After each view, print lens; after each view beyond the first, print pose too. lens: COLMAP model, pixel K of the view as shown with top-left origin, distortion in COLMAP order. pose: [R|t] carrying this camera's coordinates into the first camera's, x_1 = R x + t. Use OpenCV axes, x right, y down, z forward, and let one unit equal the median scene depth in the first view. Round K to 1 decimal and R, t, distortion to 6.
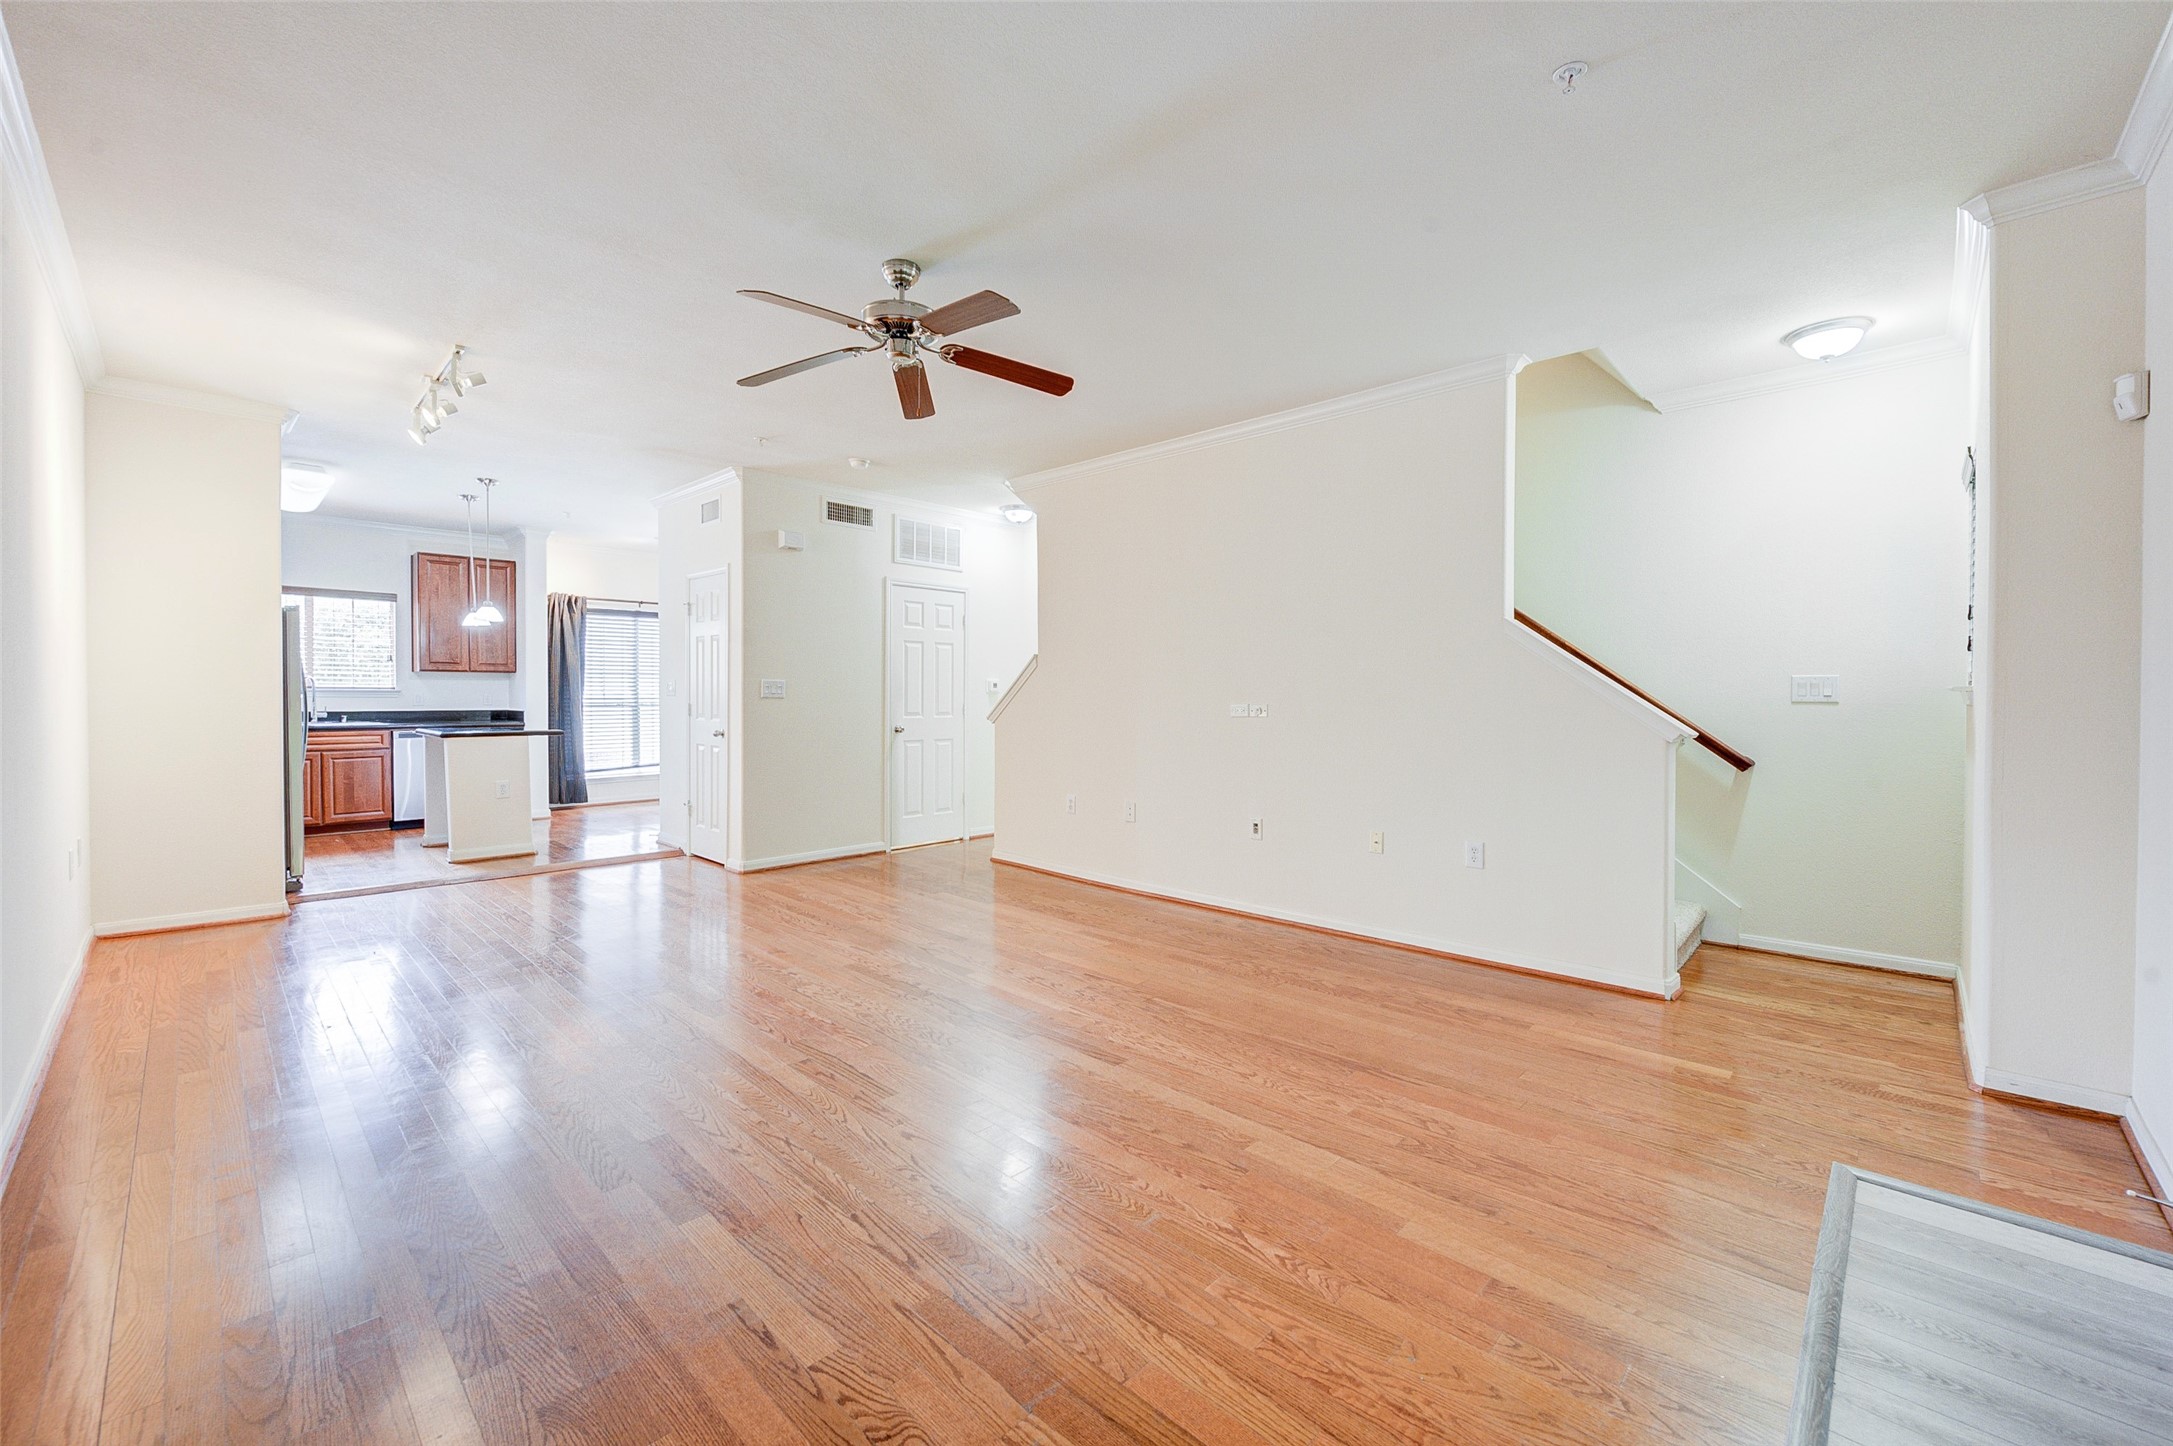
lens RADIAL K [[875.2, 0, 1095.3], [0, 875.2, 707.4], [0, 0, 1]] dist [-0.008758, -0.000323]
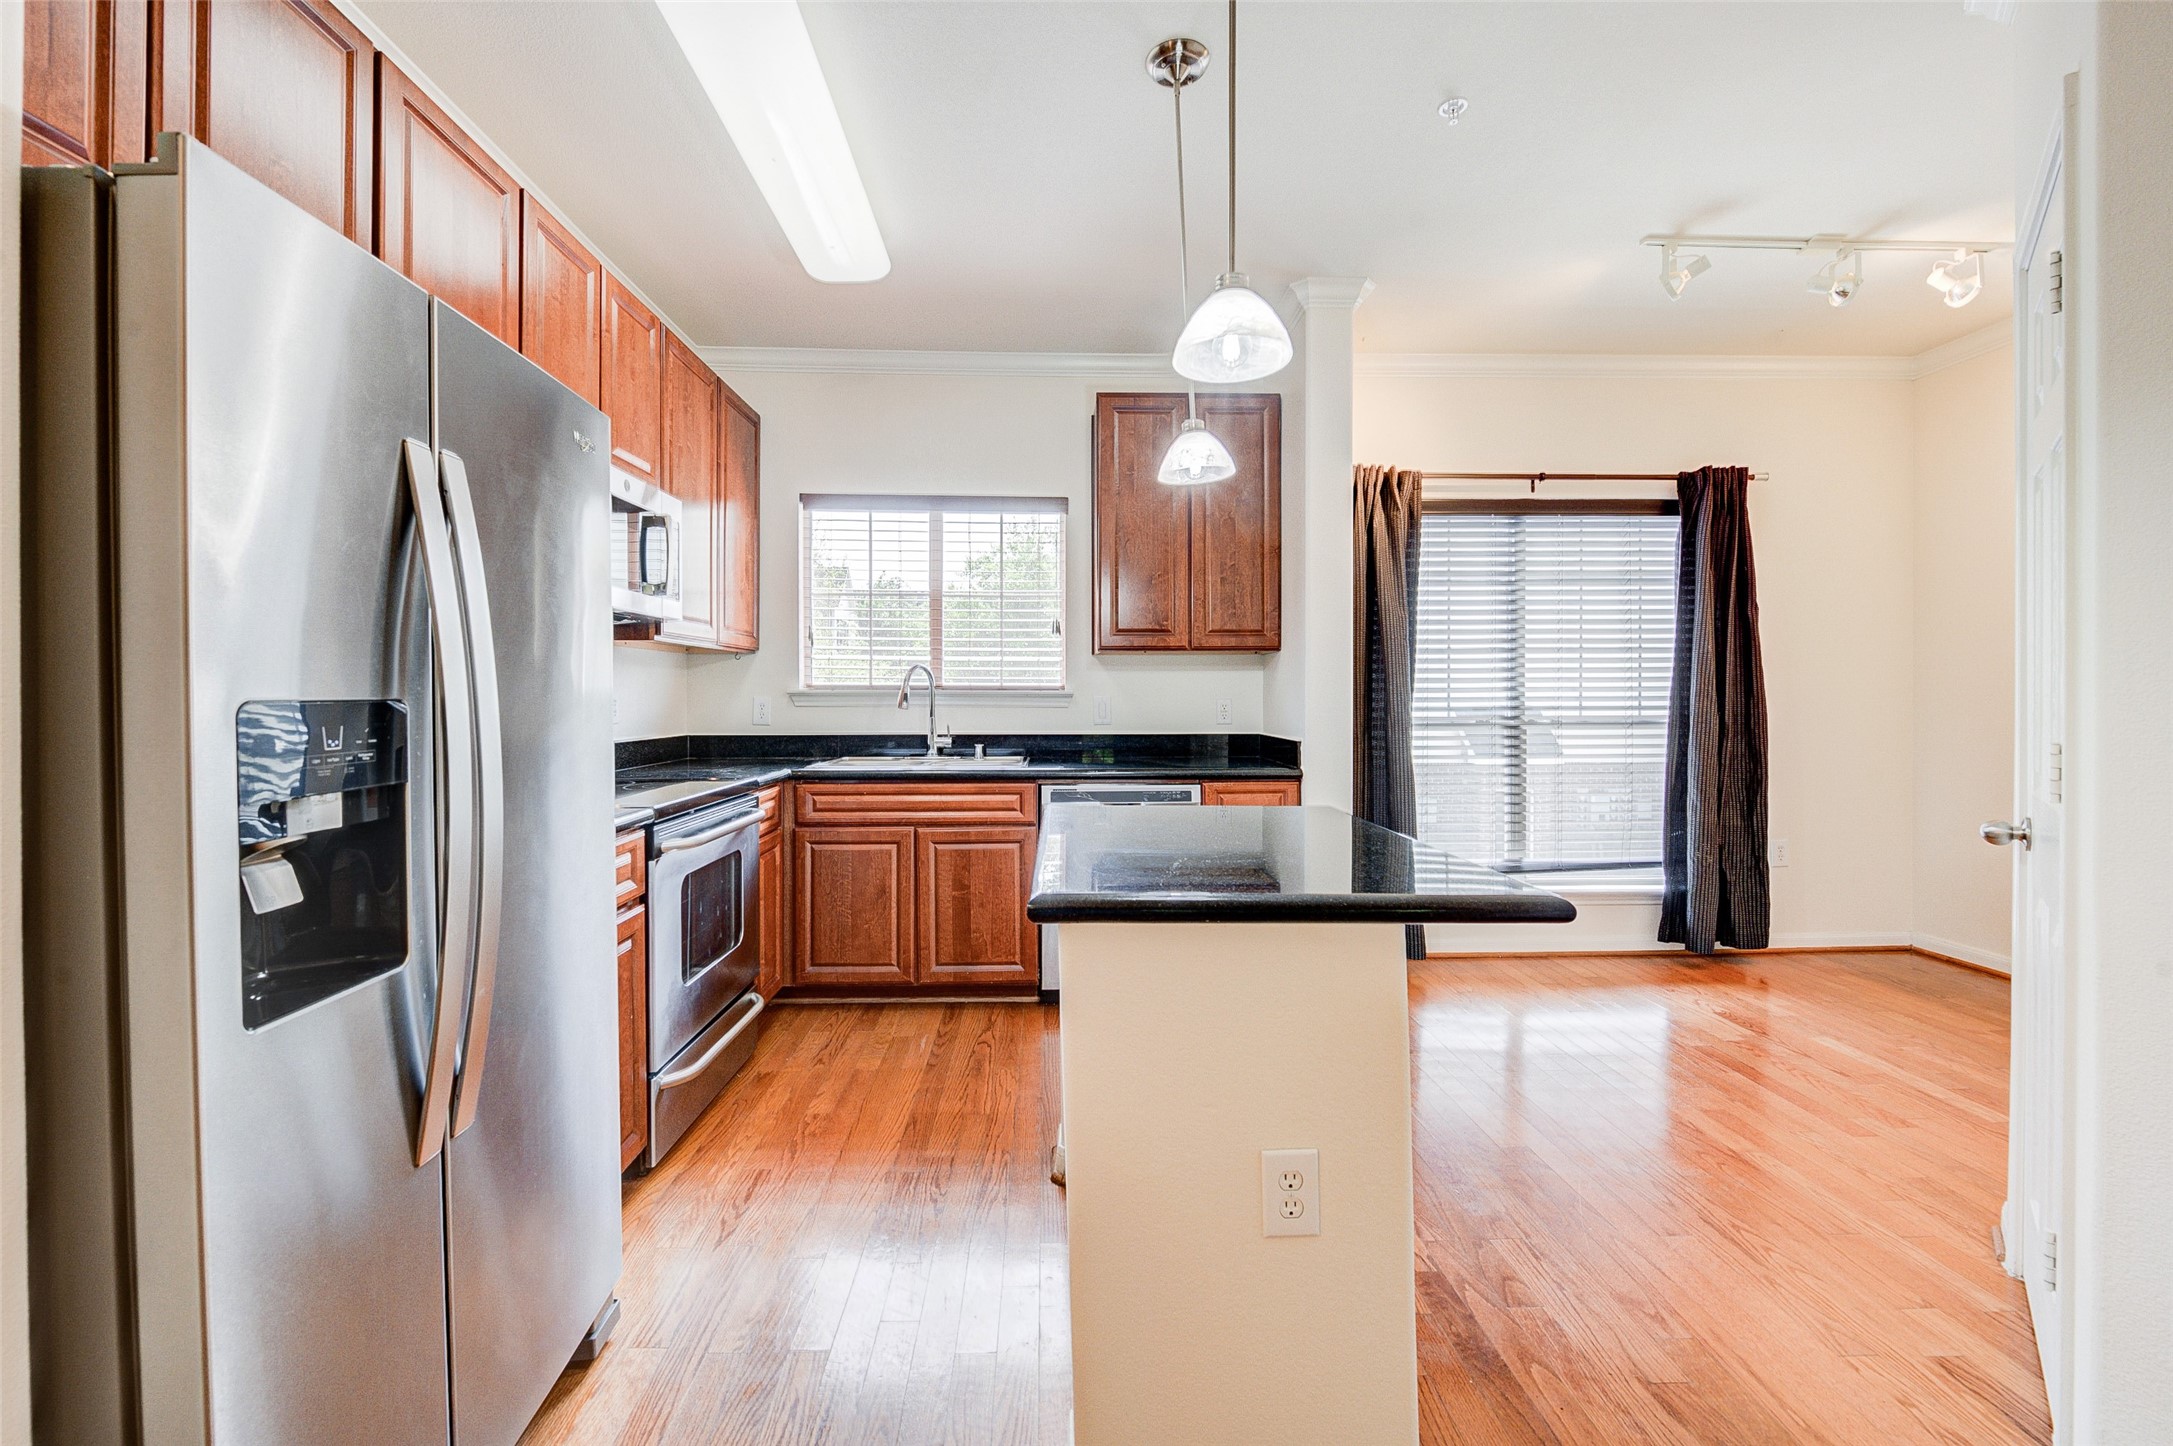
lens RADIAL K [[875.2, 0, 1046.7], [0, 875.2, 684.1], [0, 0, 1]] dist [-0.008758, -0.000323]
pose [[0.689817, -0.011614, -0.723891, -0.456365], [-0.011450, 0.999571, -0.026948, -0.010851], [0.723893, 0.026878, 0.689388, 0.654675]]
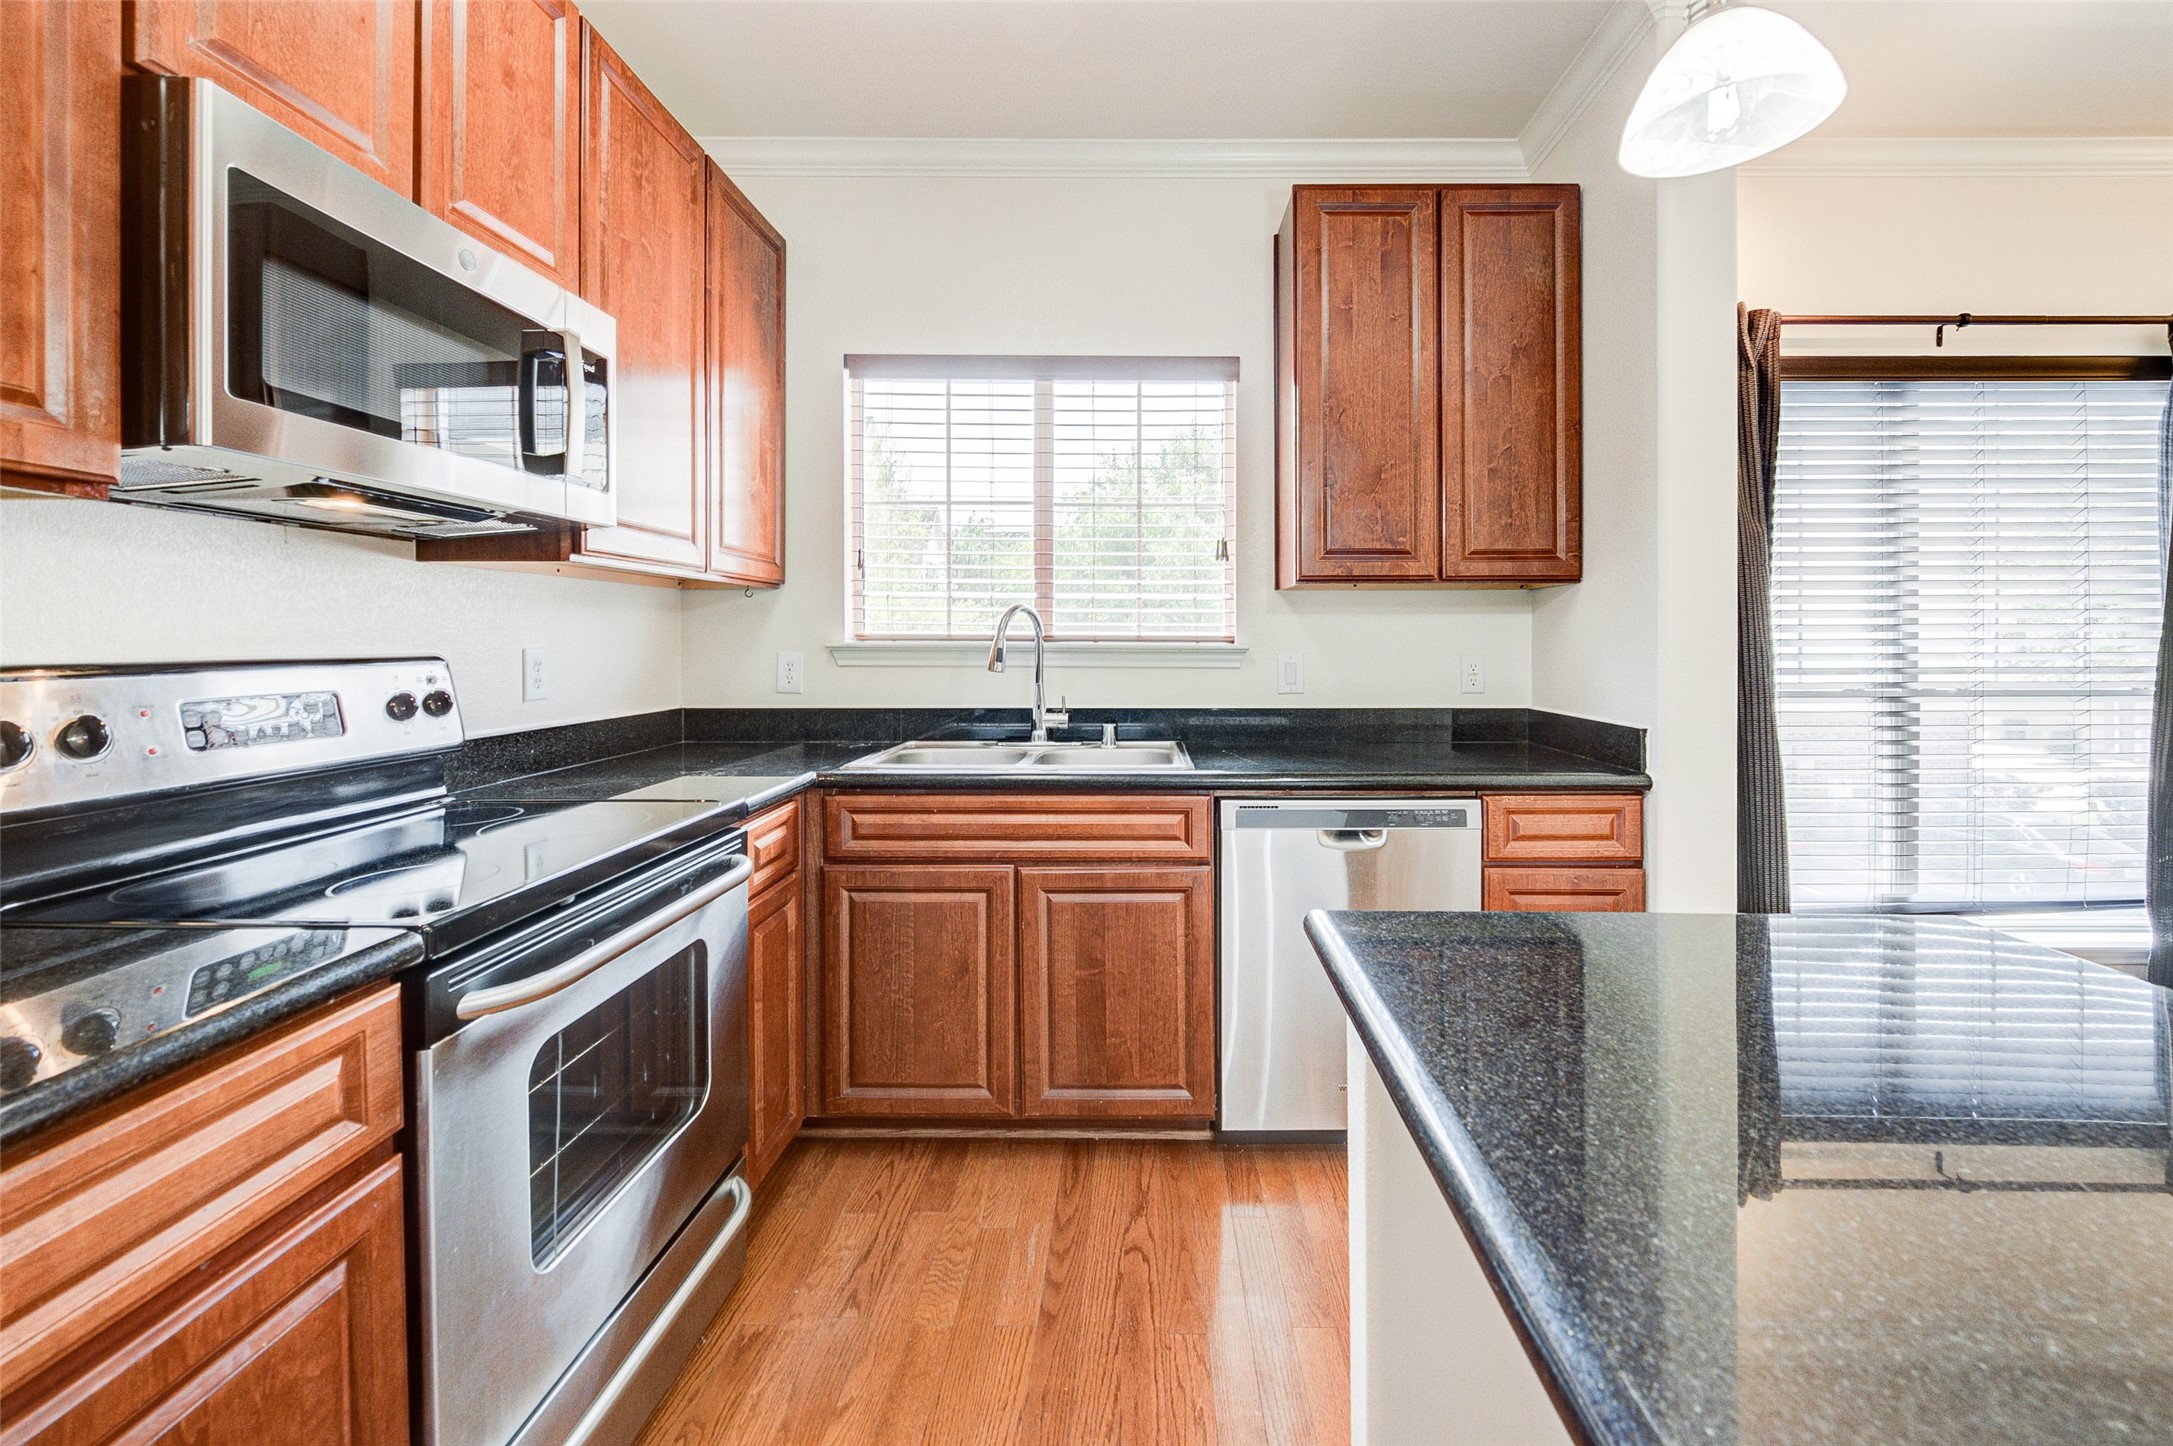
lens RADIAL K [[875.2, 0, 1113.0], [0, 875.2, 643.6], [0, 0, 1]] dist [-0.008758, -0.000323]
pose [[0.669625, 0.002286, -0.742696, -0.589884], [-0.012950, 0.999879, -0.008599, -0.017105], [0.742587, 0.015376, 0.669574, 0.744816]]
